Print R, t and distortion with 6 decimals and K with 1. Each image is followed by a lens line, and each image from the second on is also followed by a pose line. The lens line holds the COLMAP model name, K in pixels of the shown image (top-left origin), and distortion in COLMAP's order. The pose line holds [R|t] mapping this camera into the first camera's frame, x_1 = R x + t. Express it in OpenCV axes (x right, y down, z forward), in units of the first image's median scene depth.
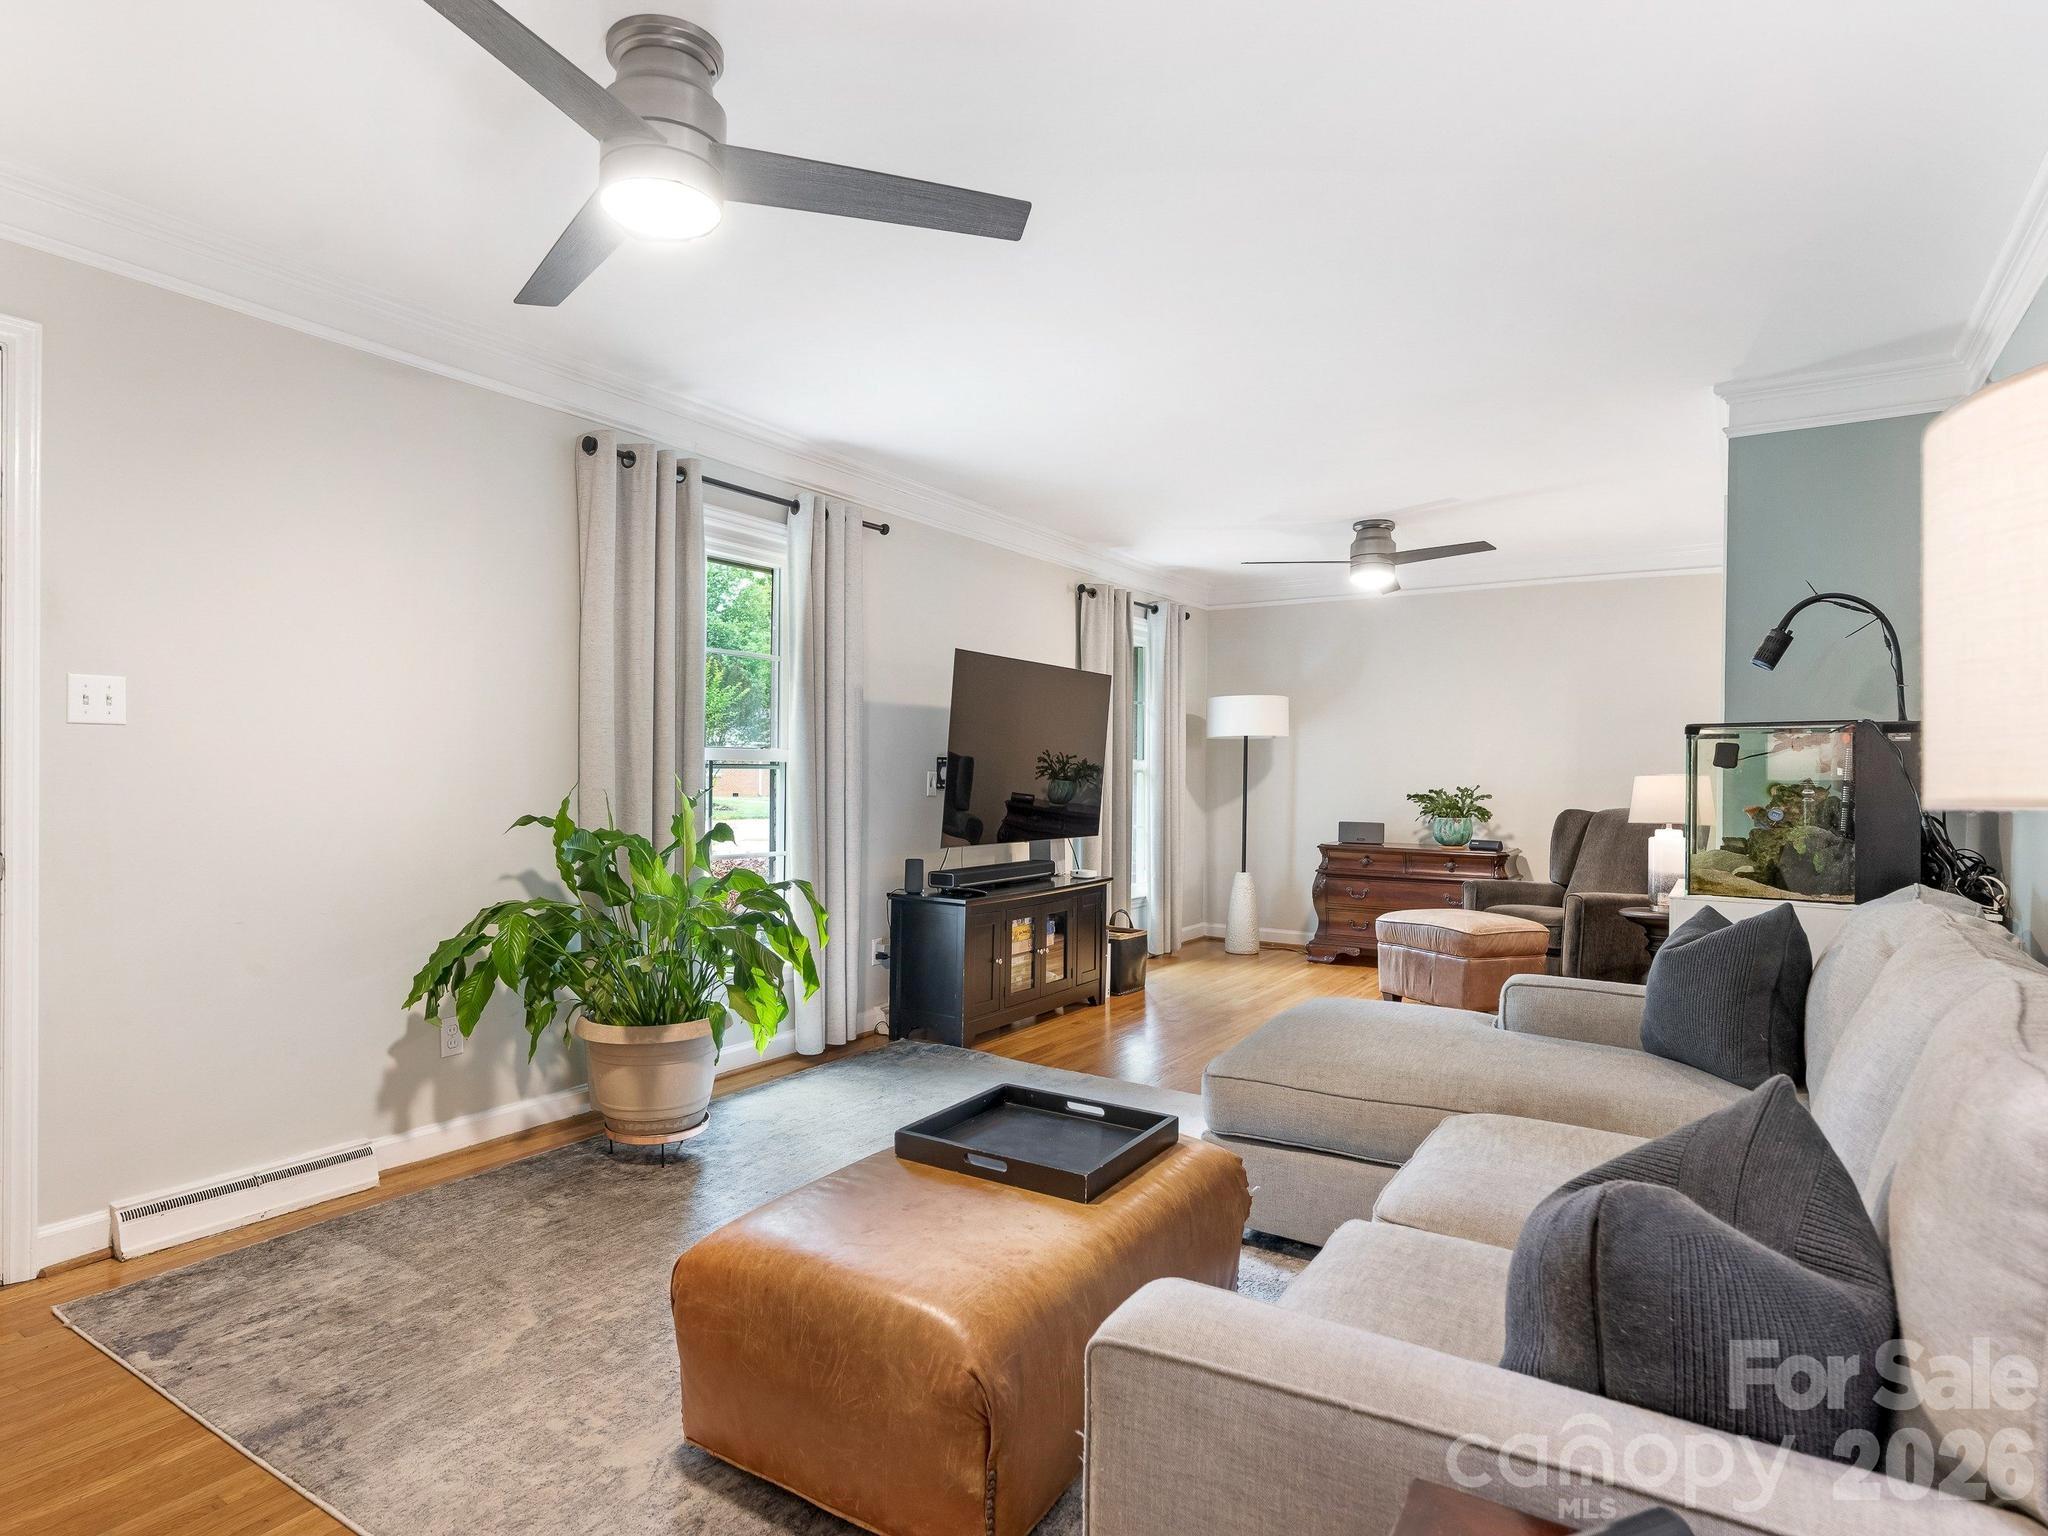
lens RADIAL K [[1138.8, 0, 1023.1], [0, 1138.8, 768.1], [0, 0, 1]] dist [-0.008076, 0.000660]
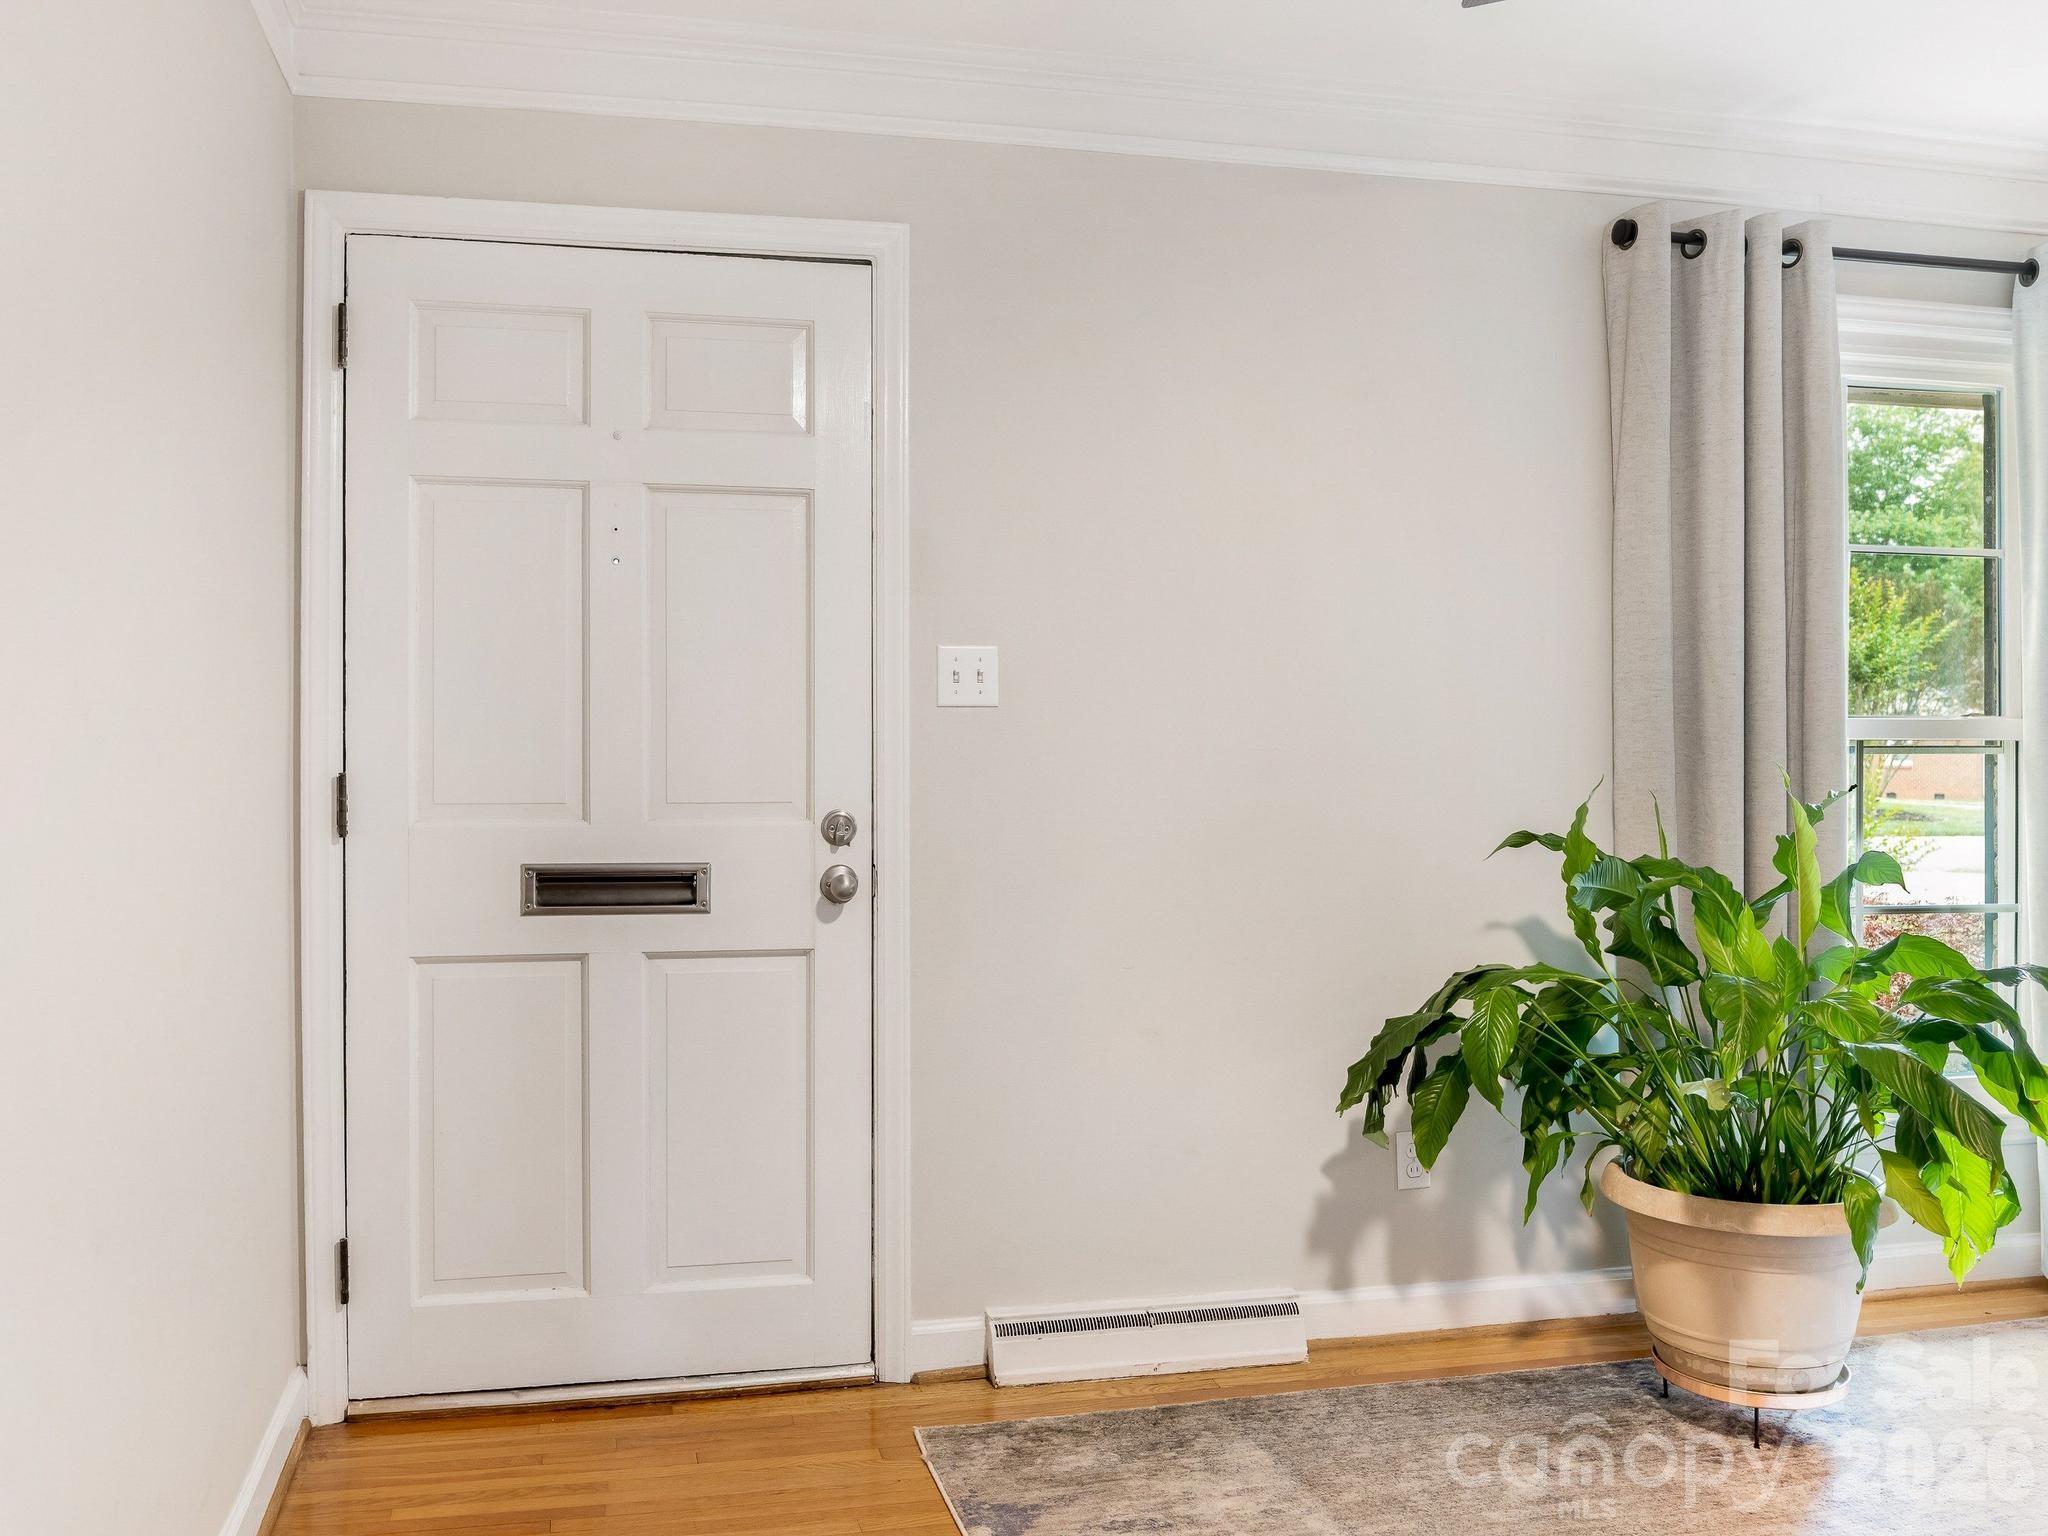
lens RADIAL K [[1427.5, 0, 1023.3], [0, 1427.5, 753.1], [0, 0, 1]] dist [-0.021836, 0.002956]
pose [[0.669014, -0.009835, -0.743185, -0.031177], [0.008896, 0.999947, -0.005225, -0.000345], [0.743197, -0.003116, 0.669066, 0.256398]]
